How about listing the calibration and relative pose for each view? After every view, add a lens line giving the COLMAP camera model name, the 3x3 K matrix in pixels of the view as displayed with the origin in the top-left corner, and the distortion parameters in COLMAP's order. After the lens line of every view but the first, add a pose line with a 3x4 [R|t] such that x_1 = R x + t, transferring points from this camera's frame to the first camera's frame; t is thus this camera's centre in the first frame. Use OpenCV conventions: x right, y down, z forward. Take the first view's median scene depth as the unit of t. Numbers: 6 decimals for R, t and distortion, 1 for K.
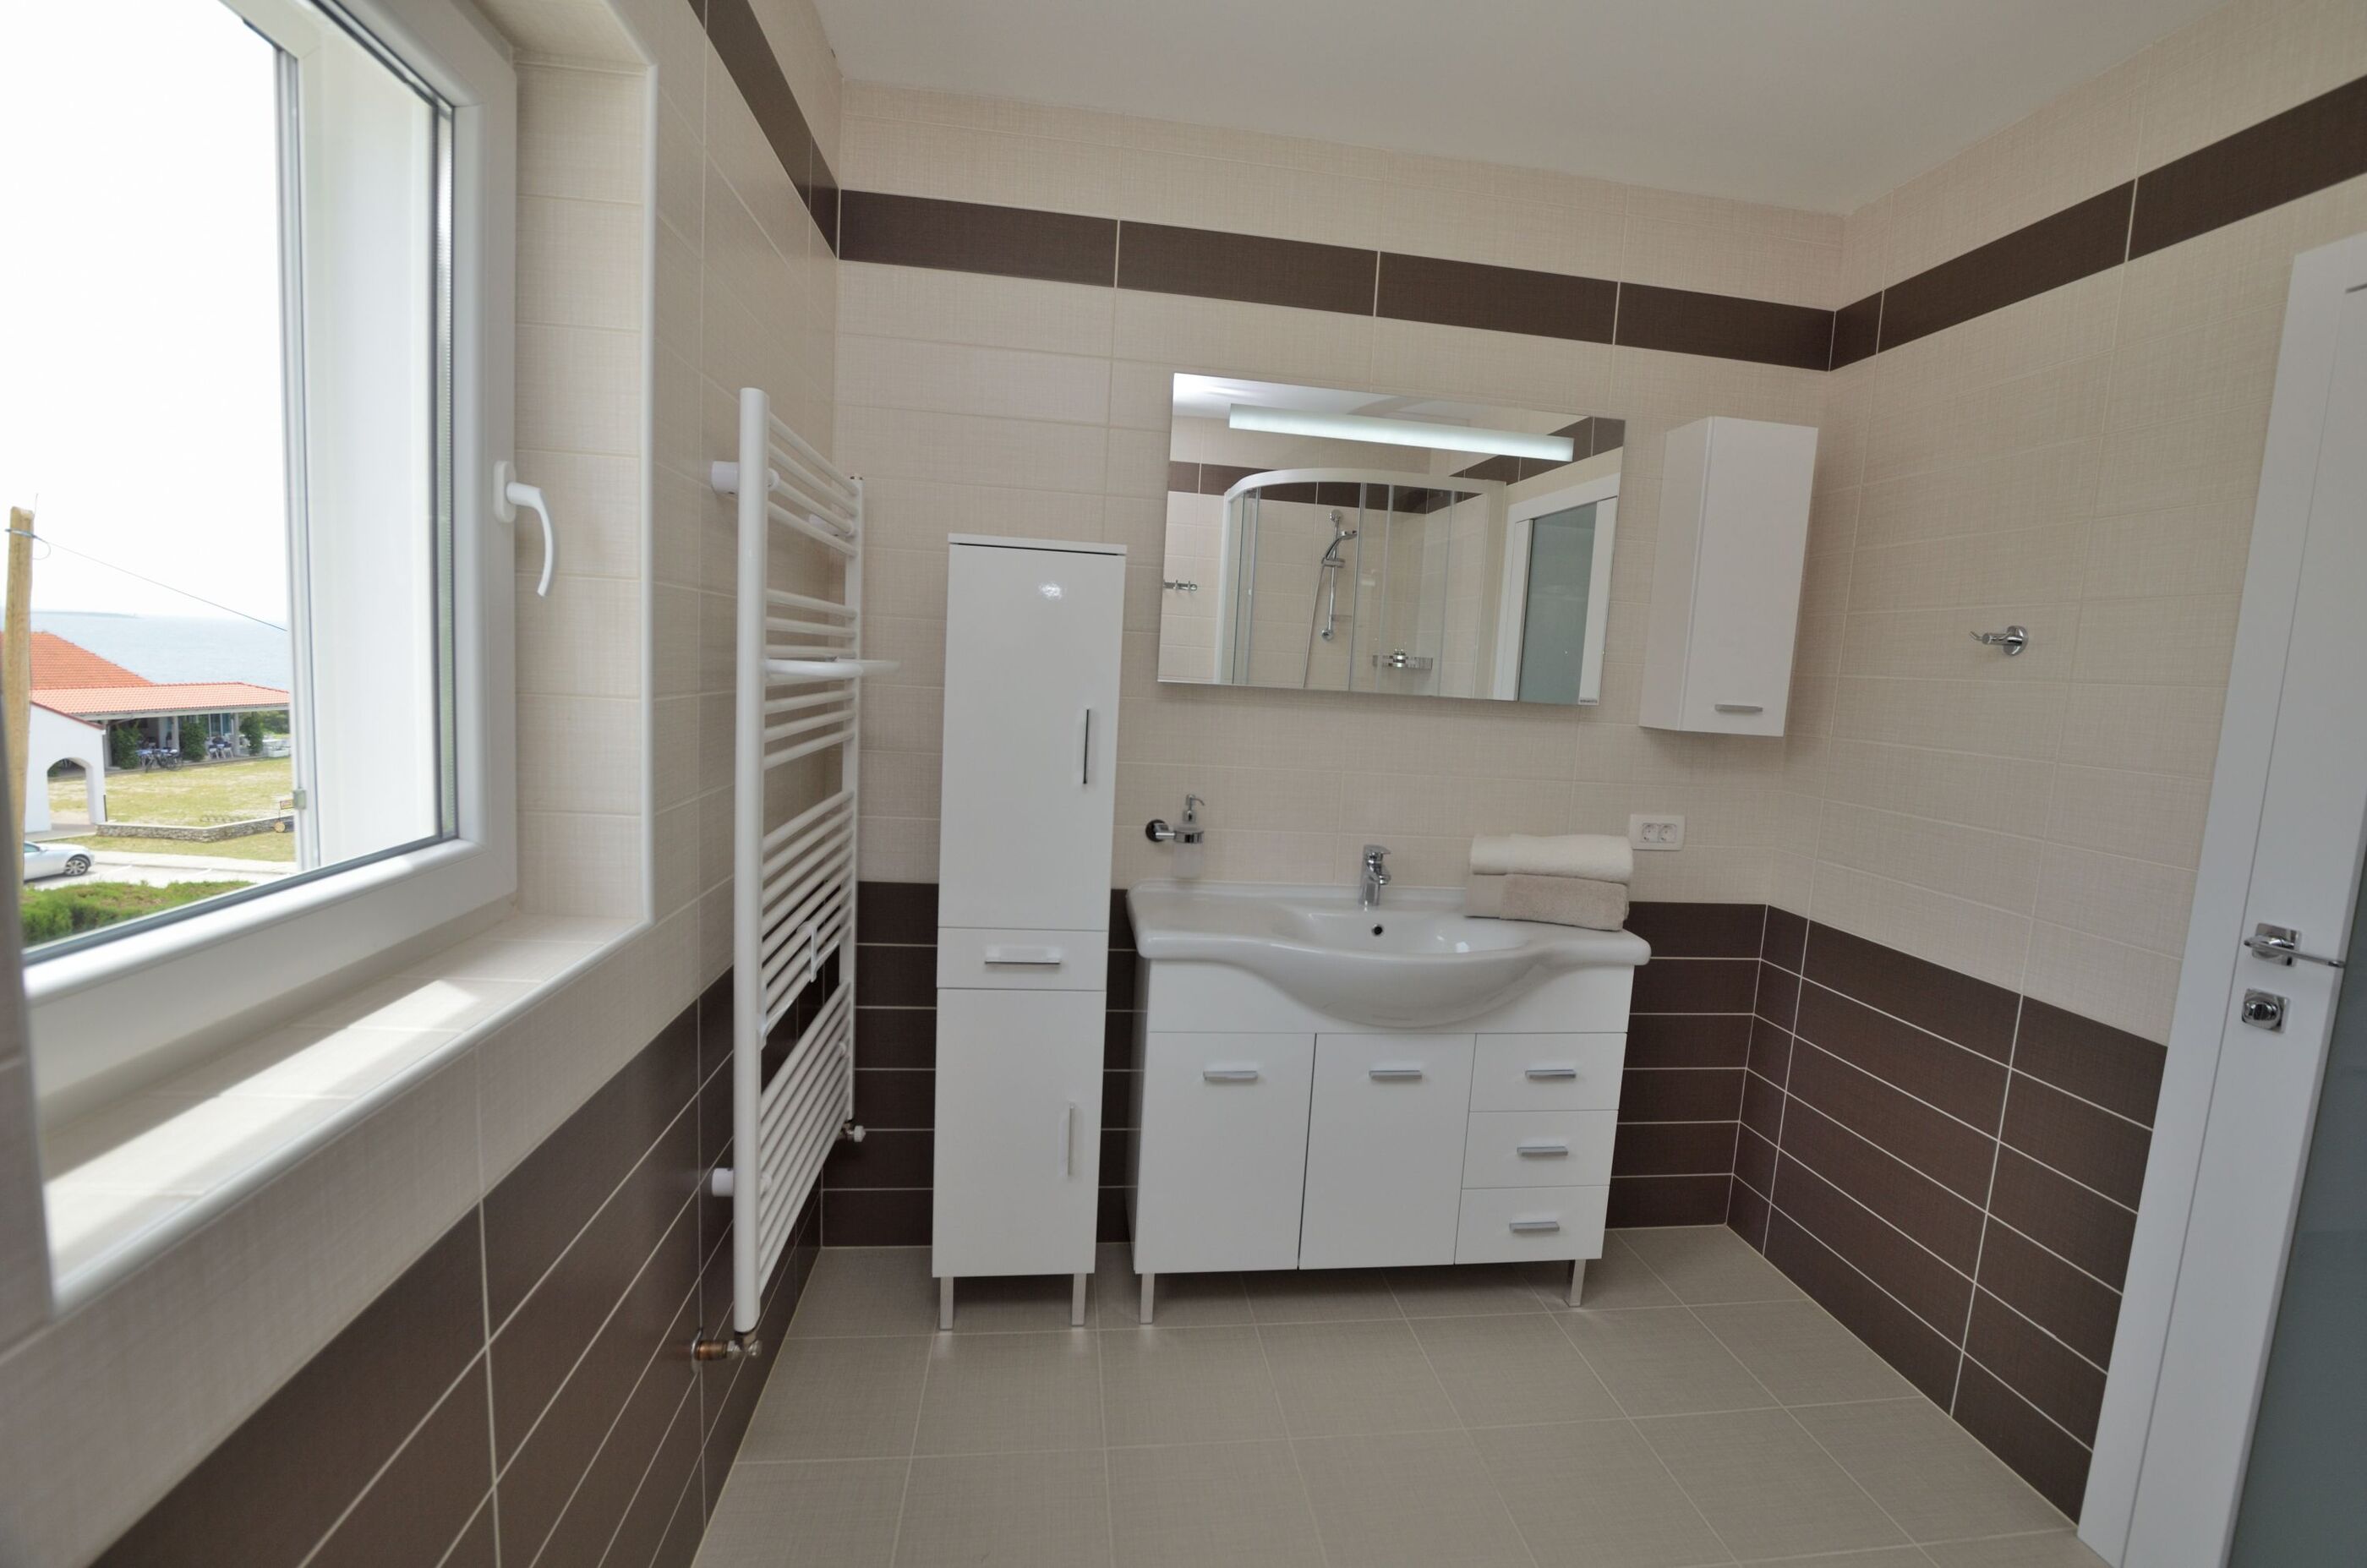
lens RADIAL K [[1045.0, 0, 1199.3], [0, 1045.0, 783.6], [0, 0, 1]] dist [-0.035738, 0.006423]
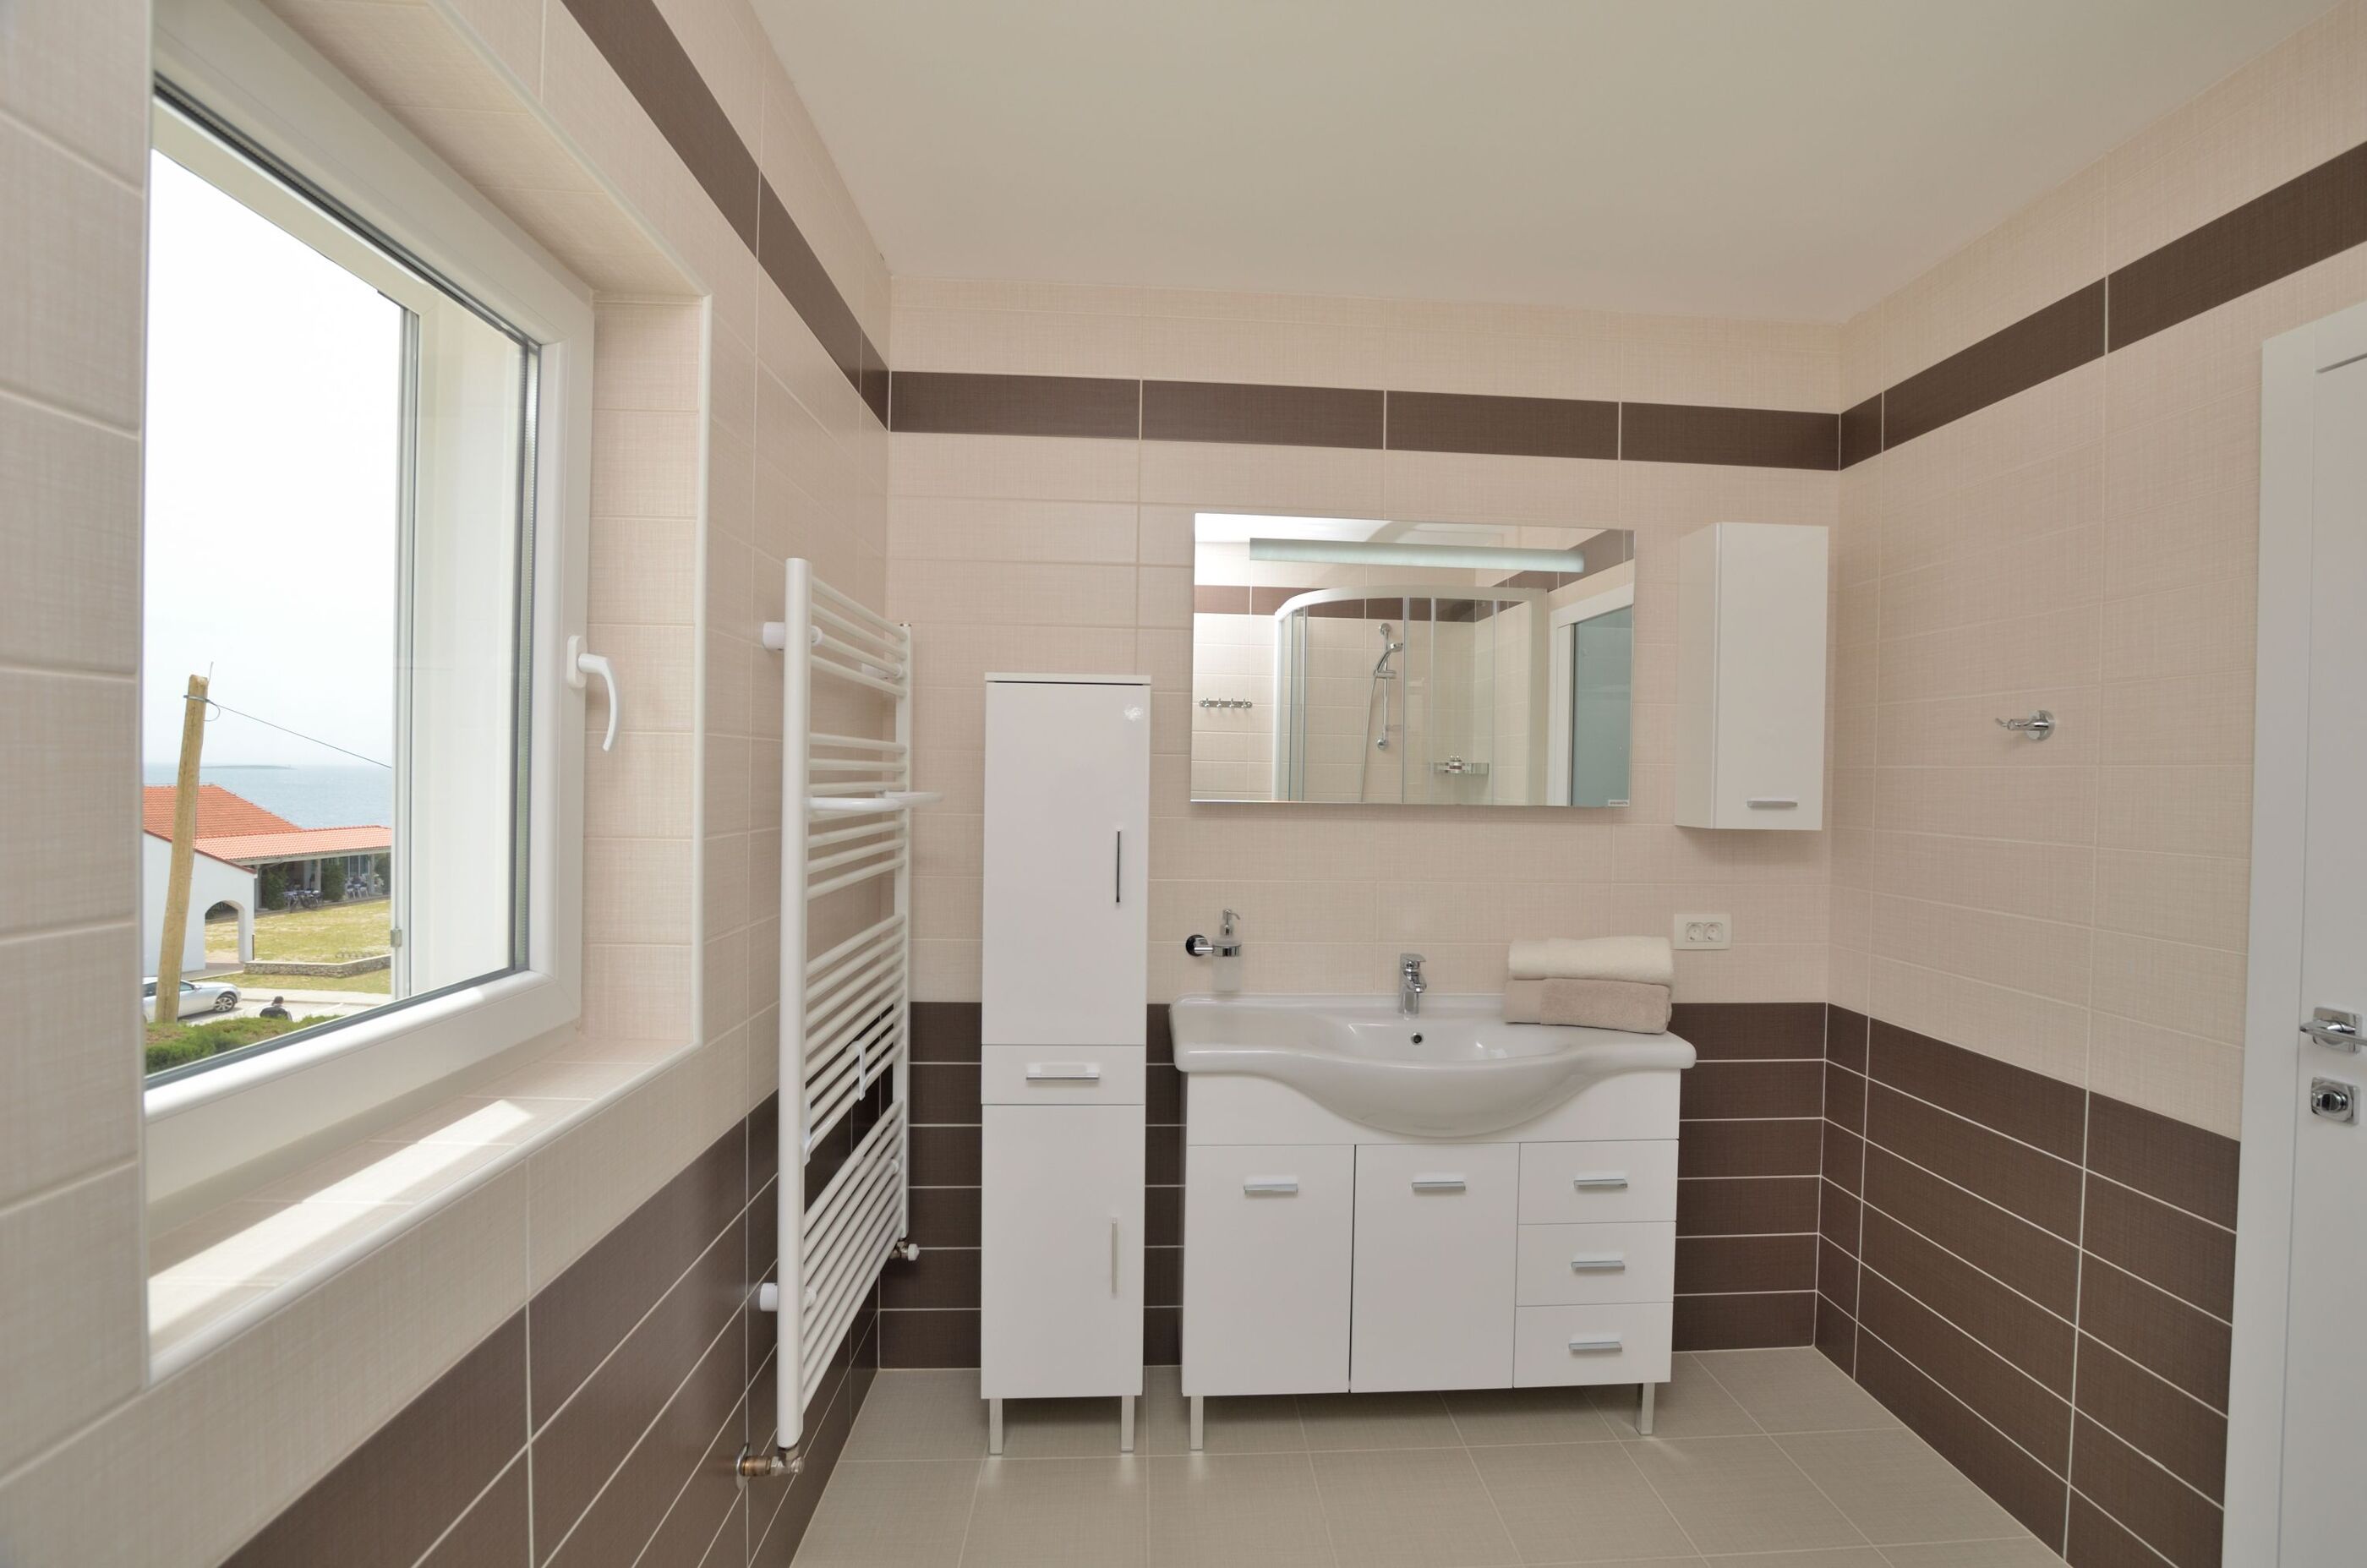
lens RADIAL K [[1045.0, 0, 1201.1], [0, 1045.0, 784.9], [0, 0, 1]] dist [-0.035738, 0.006423]
pose [[0.996270, -0.039640, -0.076643, 0.053569], [0.031332, 0.993796, -0.106718, -0.002041], [0.080398, 0.103918, 0.991331, -0.036693]]
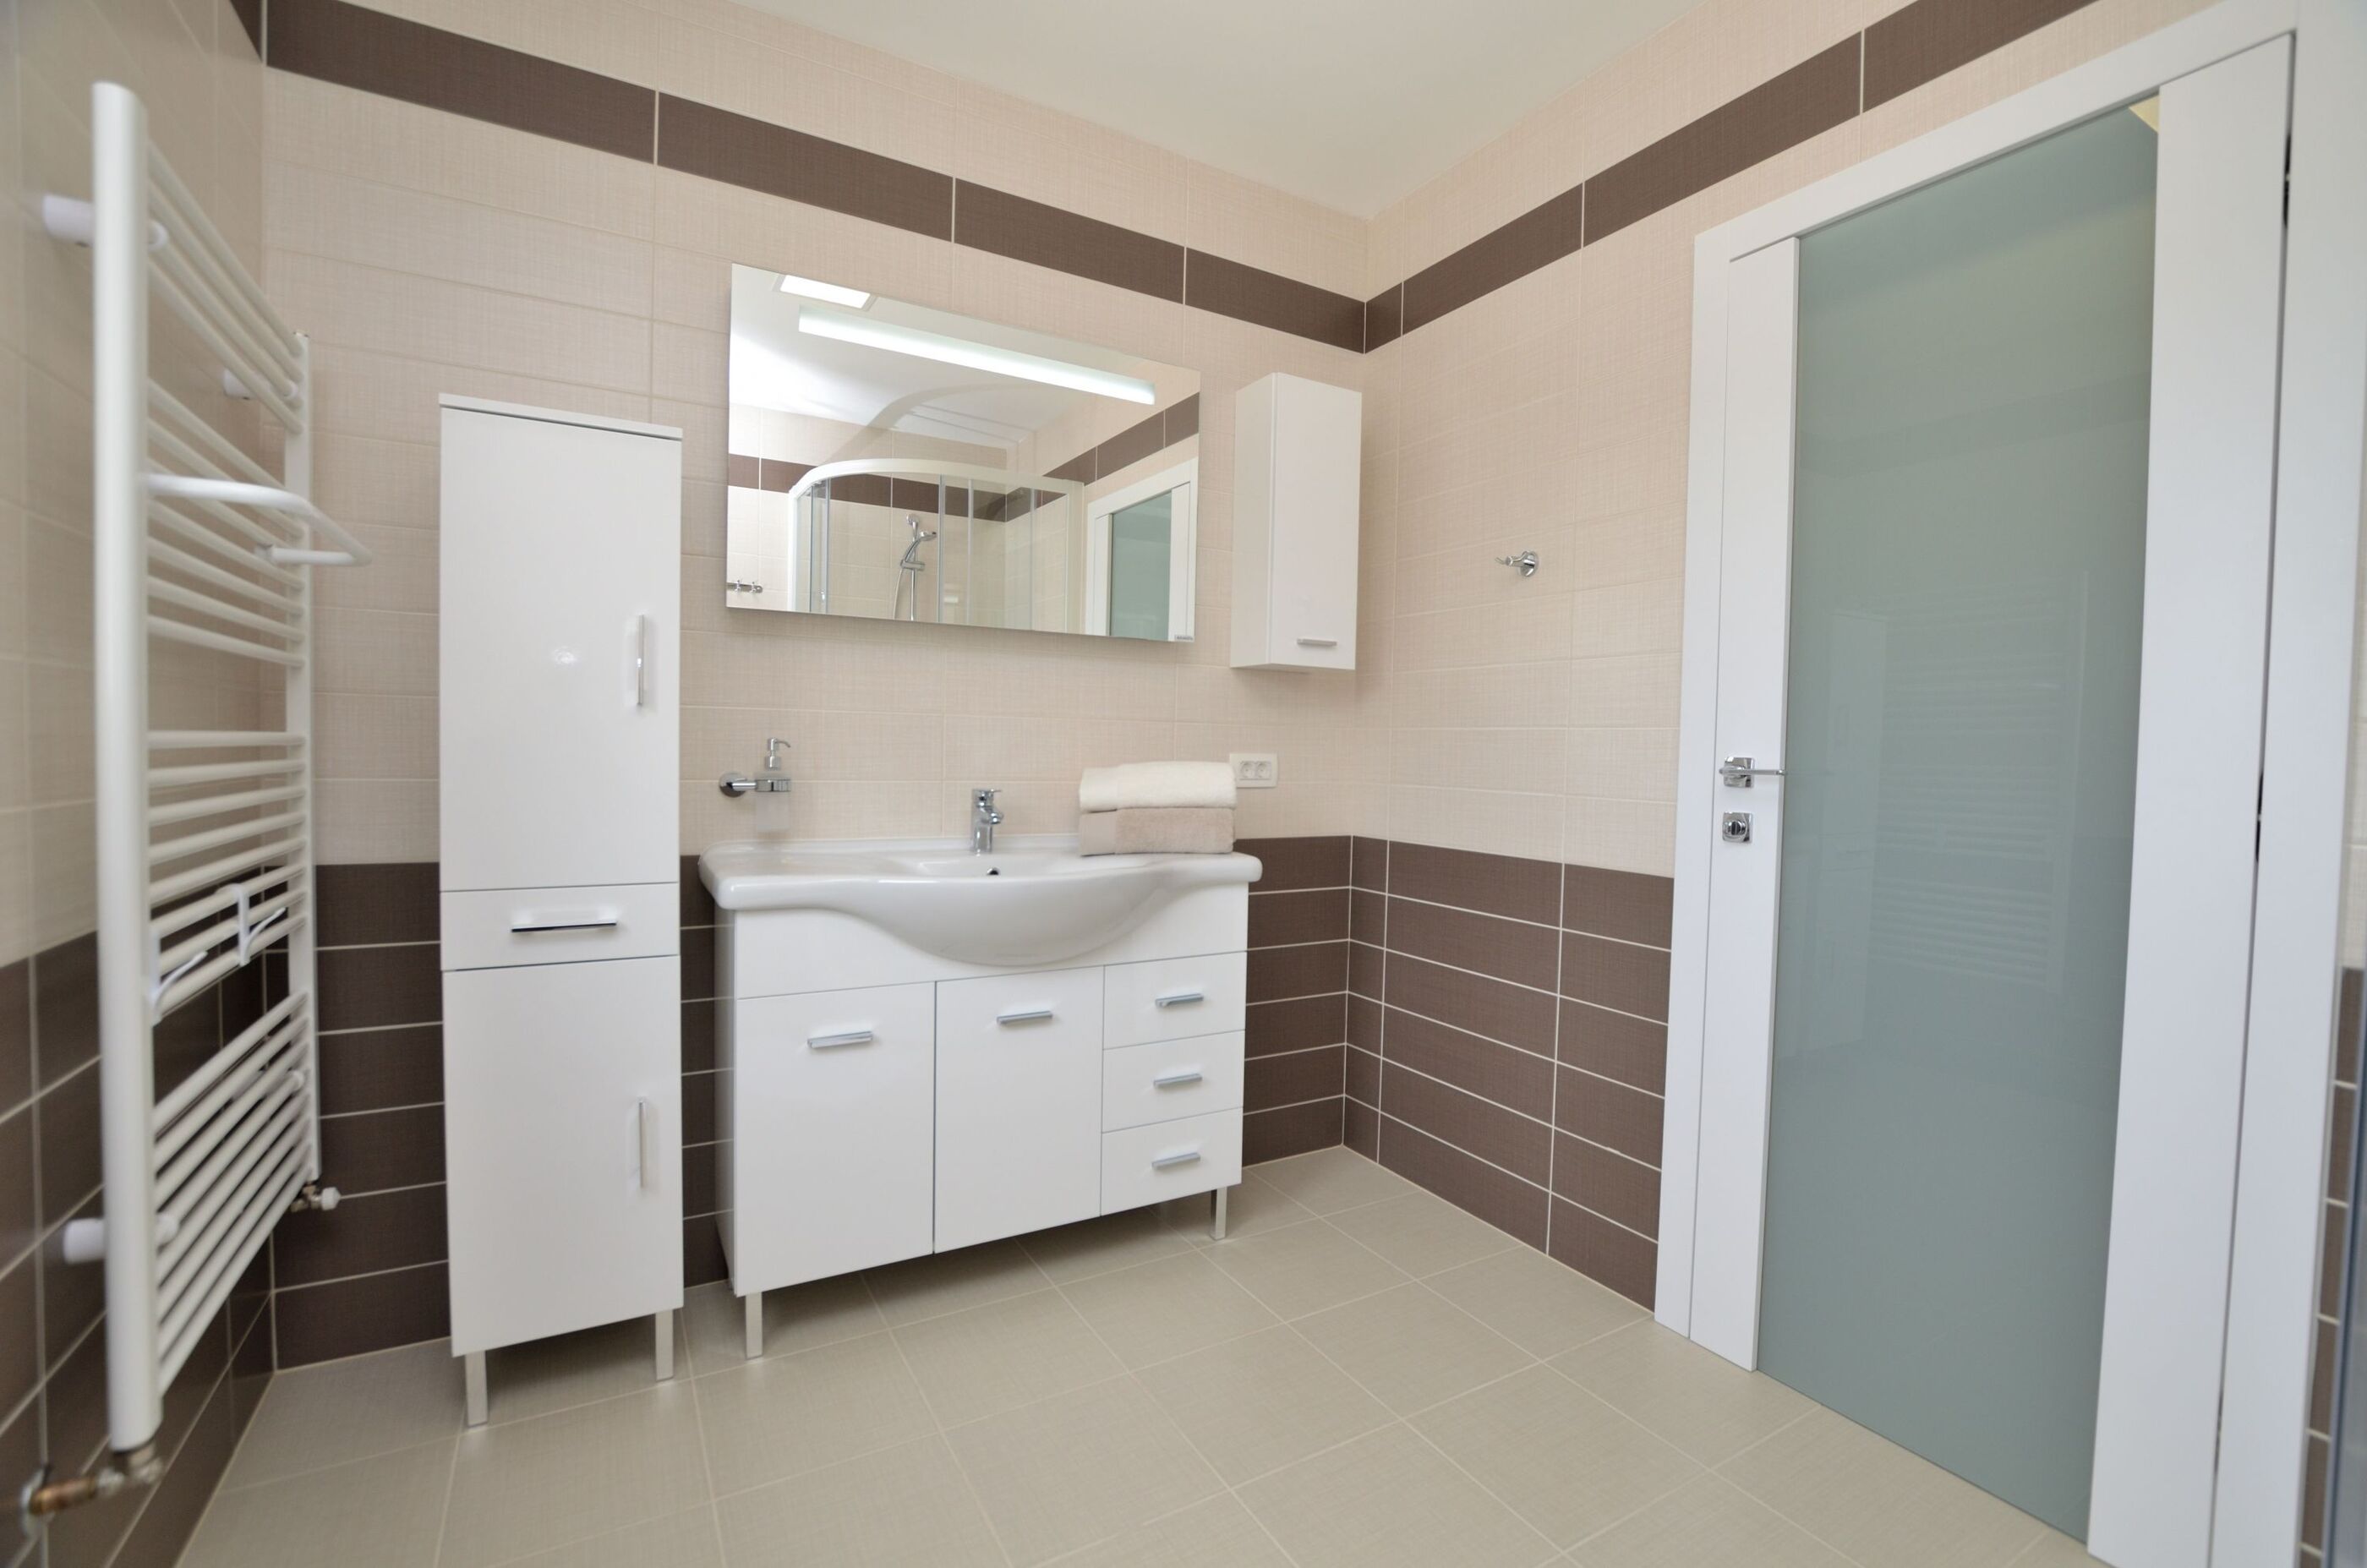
lens RADIAL K [[1045.0, 0, 1200.4], [0, 1045.0, 787.7], [0, 0, 1]] dist [-0.035738, 0.006423]
pose [[0.921791, -0.050048, 0.384444, -0.015665], [0.074025, 0.996109, -0.047815, 0.129072], [-0.380555, 0.072533, 0.921909, 0.061222]]
